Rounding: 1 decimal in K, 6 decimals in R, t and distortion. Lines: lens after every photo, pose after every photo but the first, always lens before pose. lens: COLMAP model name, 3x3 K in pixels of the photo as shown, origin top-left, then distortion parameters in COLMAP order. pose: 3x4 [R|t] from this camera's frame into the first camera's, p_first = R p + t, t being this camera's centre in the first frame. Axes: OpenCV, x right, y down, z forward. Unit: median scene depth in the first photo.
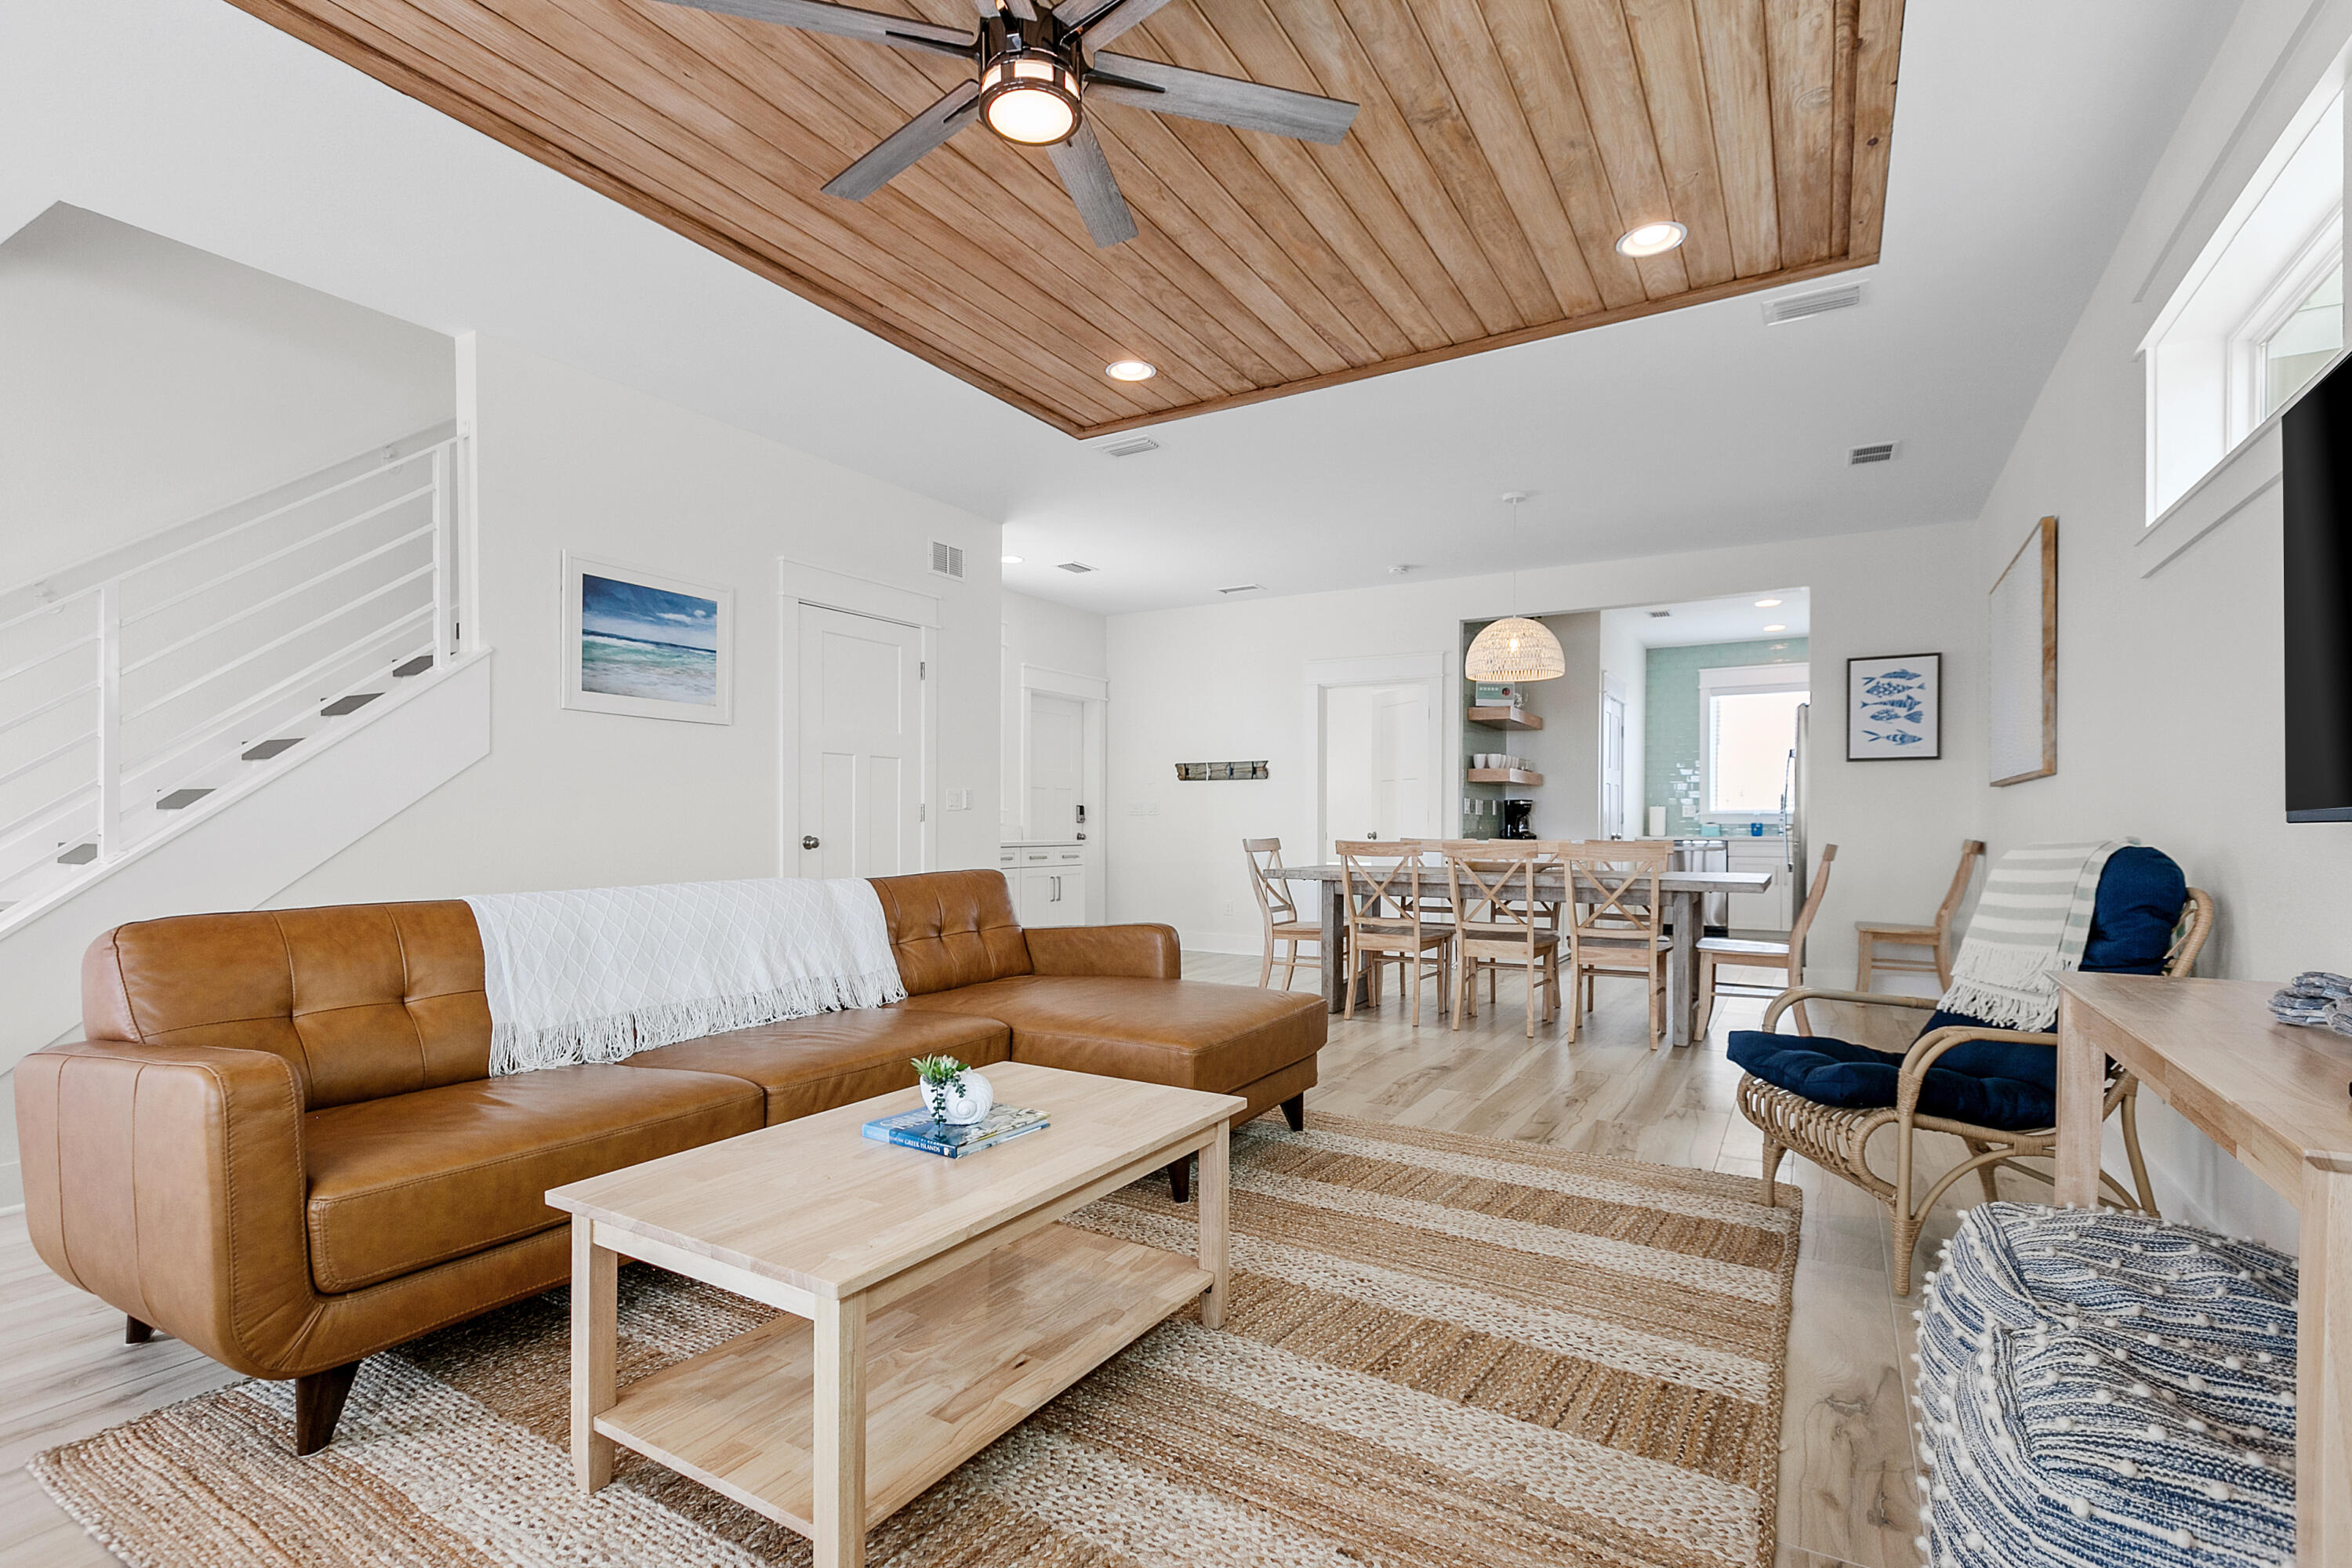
lens RADIAL K [[1079.0, 0, 1173.2], [0, 1079.0, 832.5], [0, 0, 1]] dist [-0.001655, -0.000396]
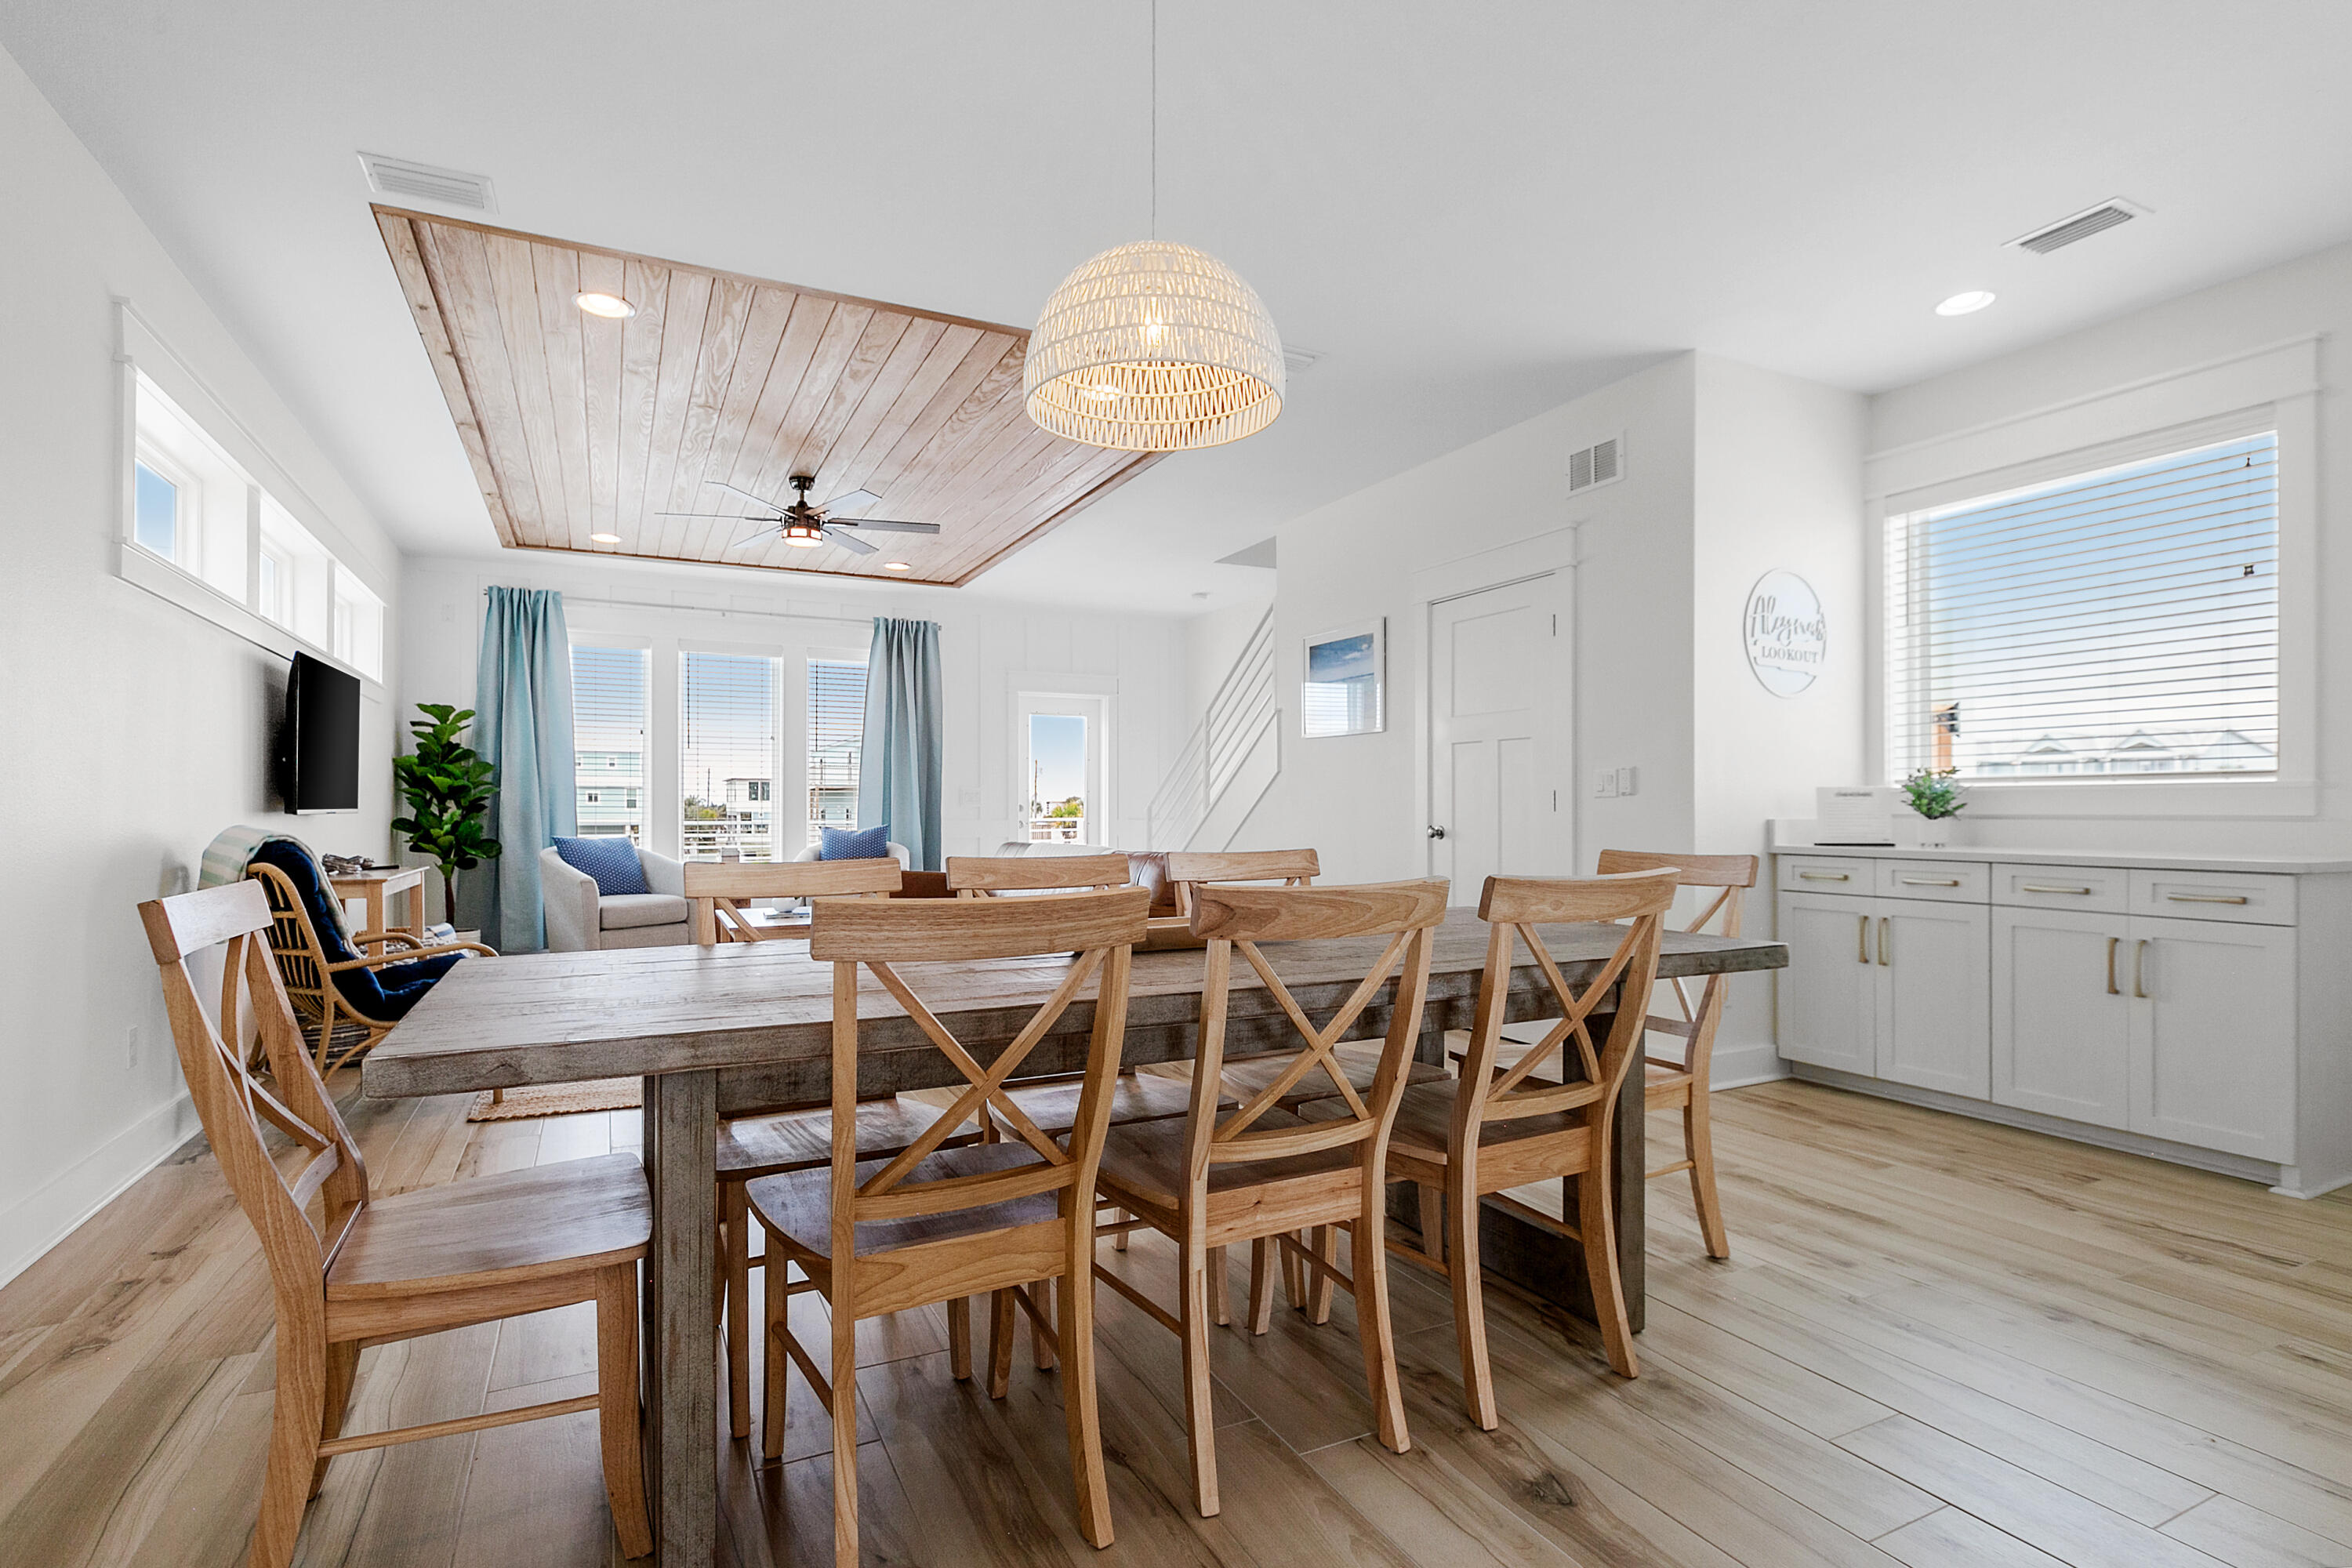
lens RADIAL K [[1129.3, 0, 1169.5], [0, 1129.3, 803.4], [0, 0, 1]] dist [-0.001675, -0.001178]
pose [[-0.537803, -0.006453, -0.843046, 0.896397], [-0.009363, 0.999955, -0.001681, -0.017812], [0.843019, 0.006990, -0.537839, 1.712202]]
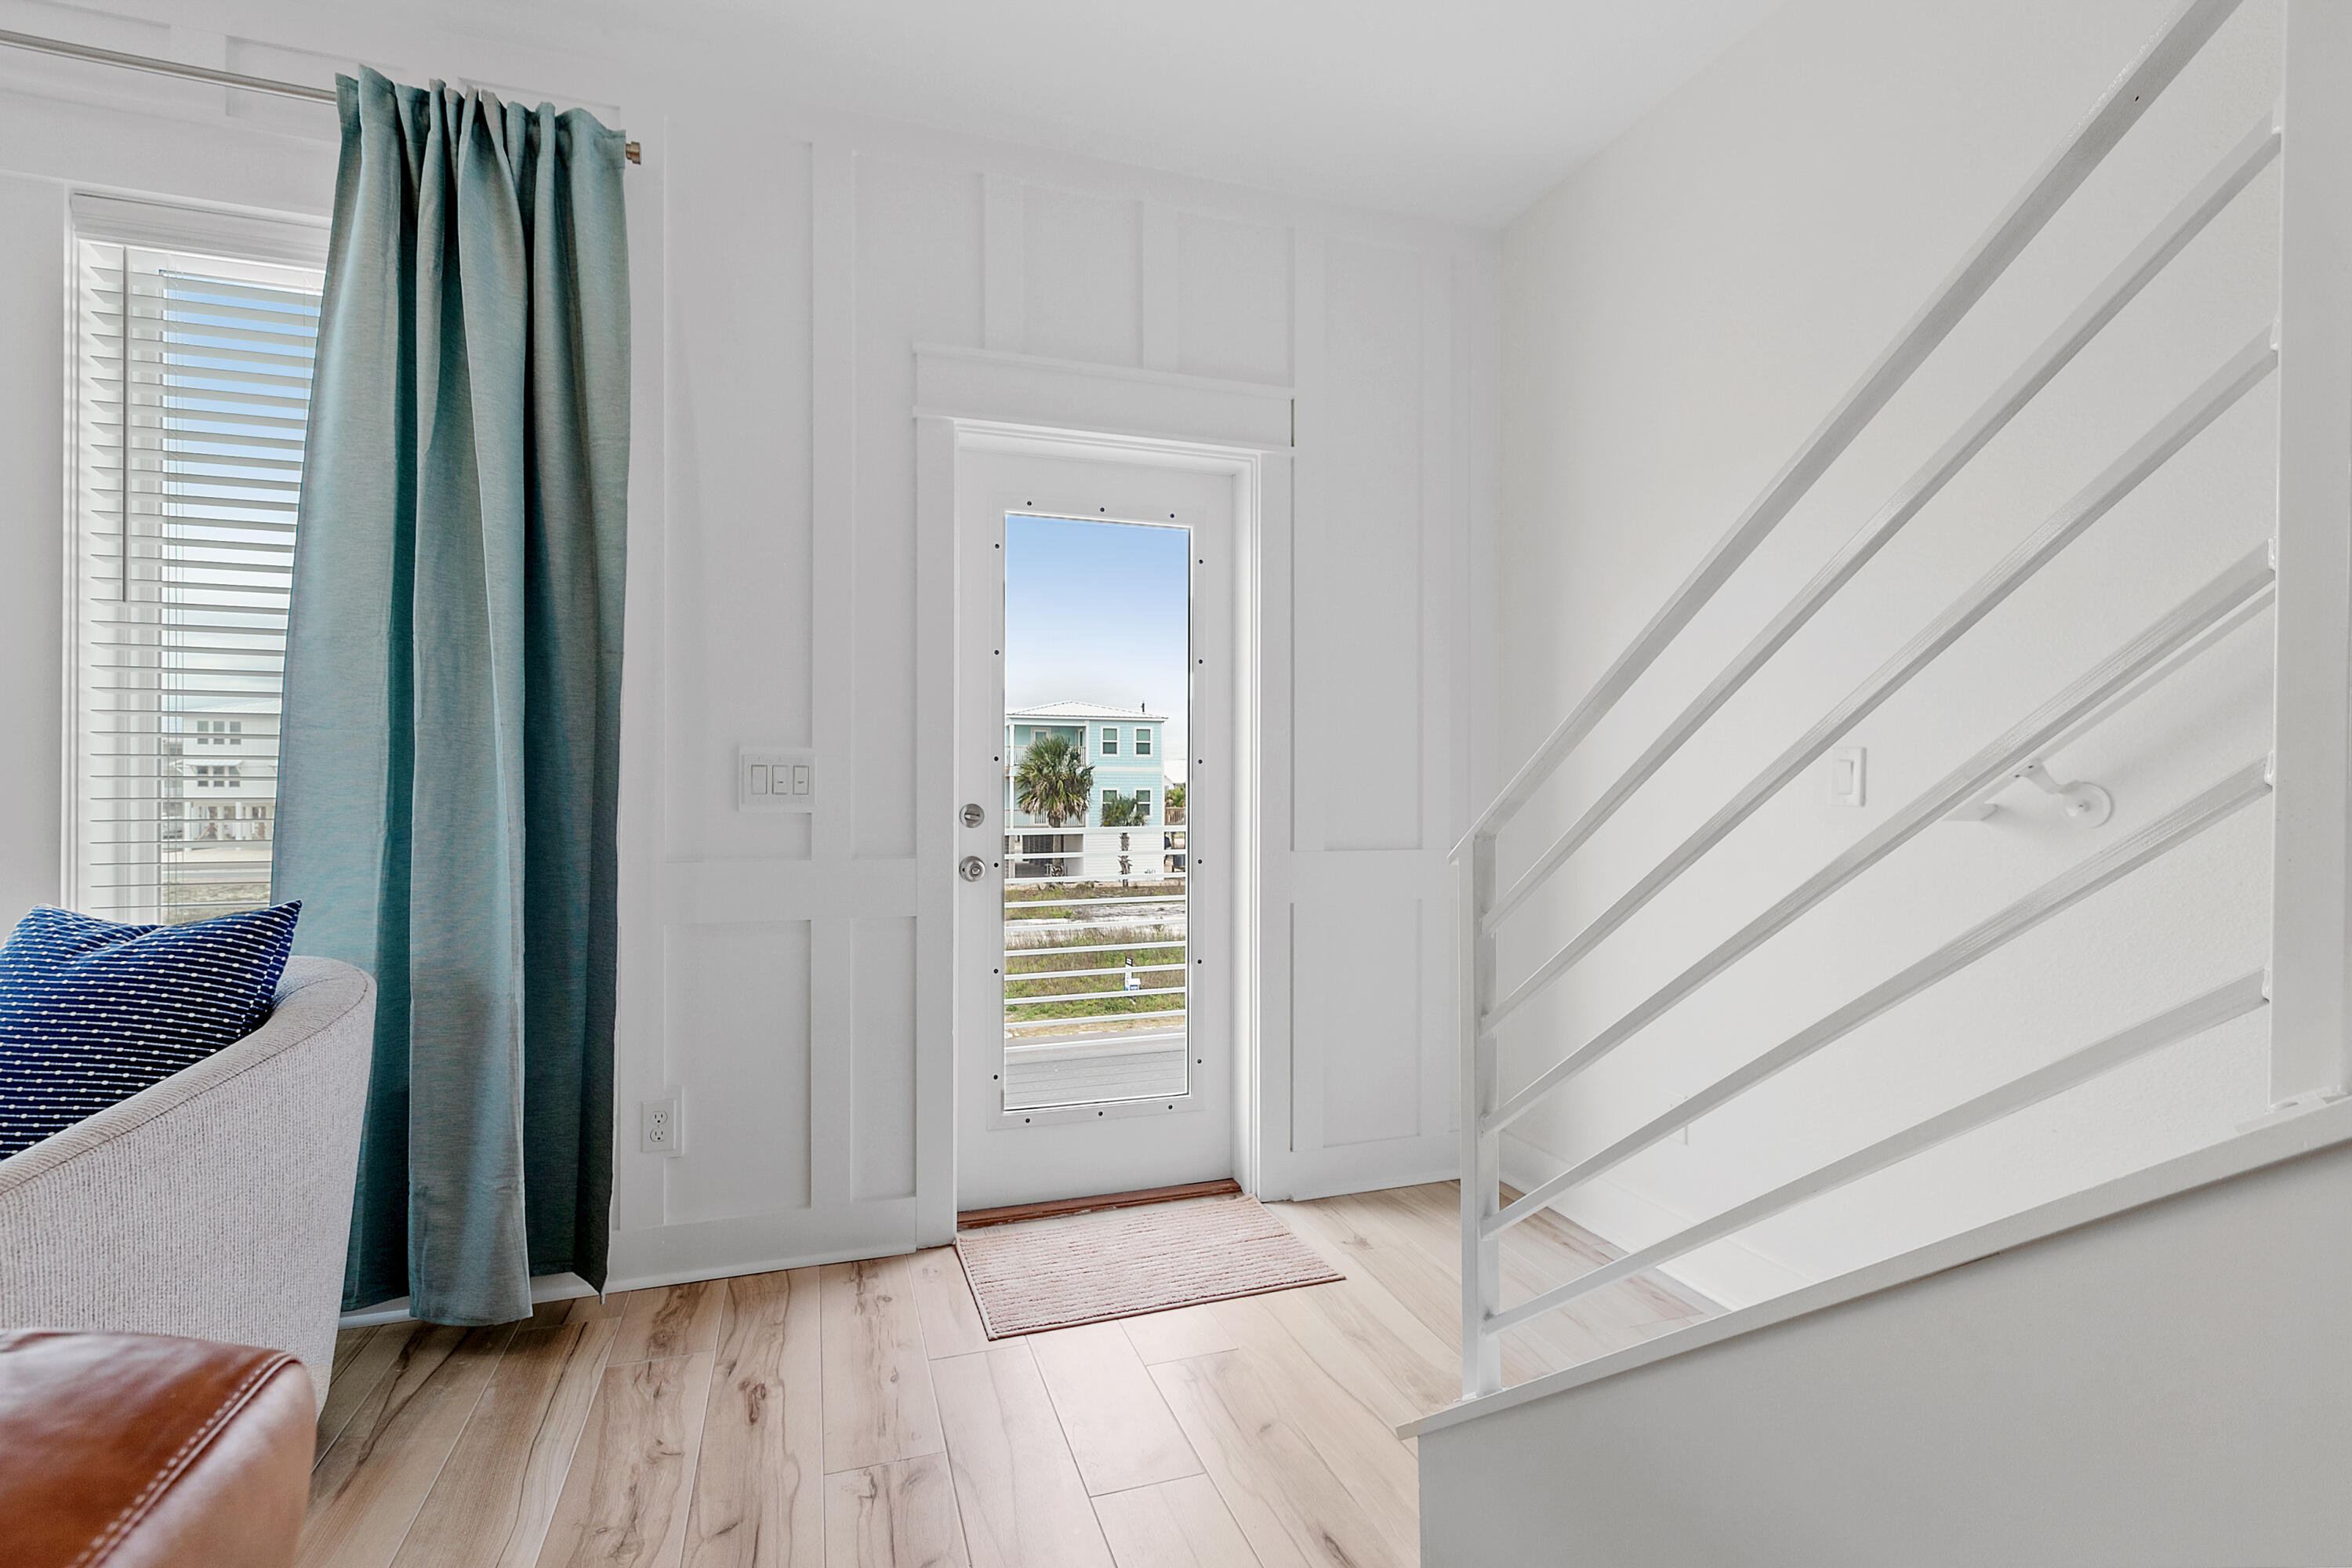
lens RADIAL K [[1079.0, 0, 1176.0], [0, 1079.0, 794.8], [0, 0, 1]] dist [-0.001655, -0.000396]
pose [[-0.653881, 0.001520, -0.756596, -0.500032], [-0.007397, 0.999937, 0.008402, -0.029879], [0.756561, 0.011091, -0.653829, 0.719166]]
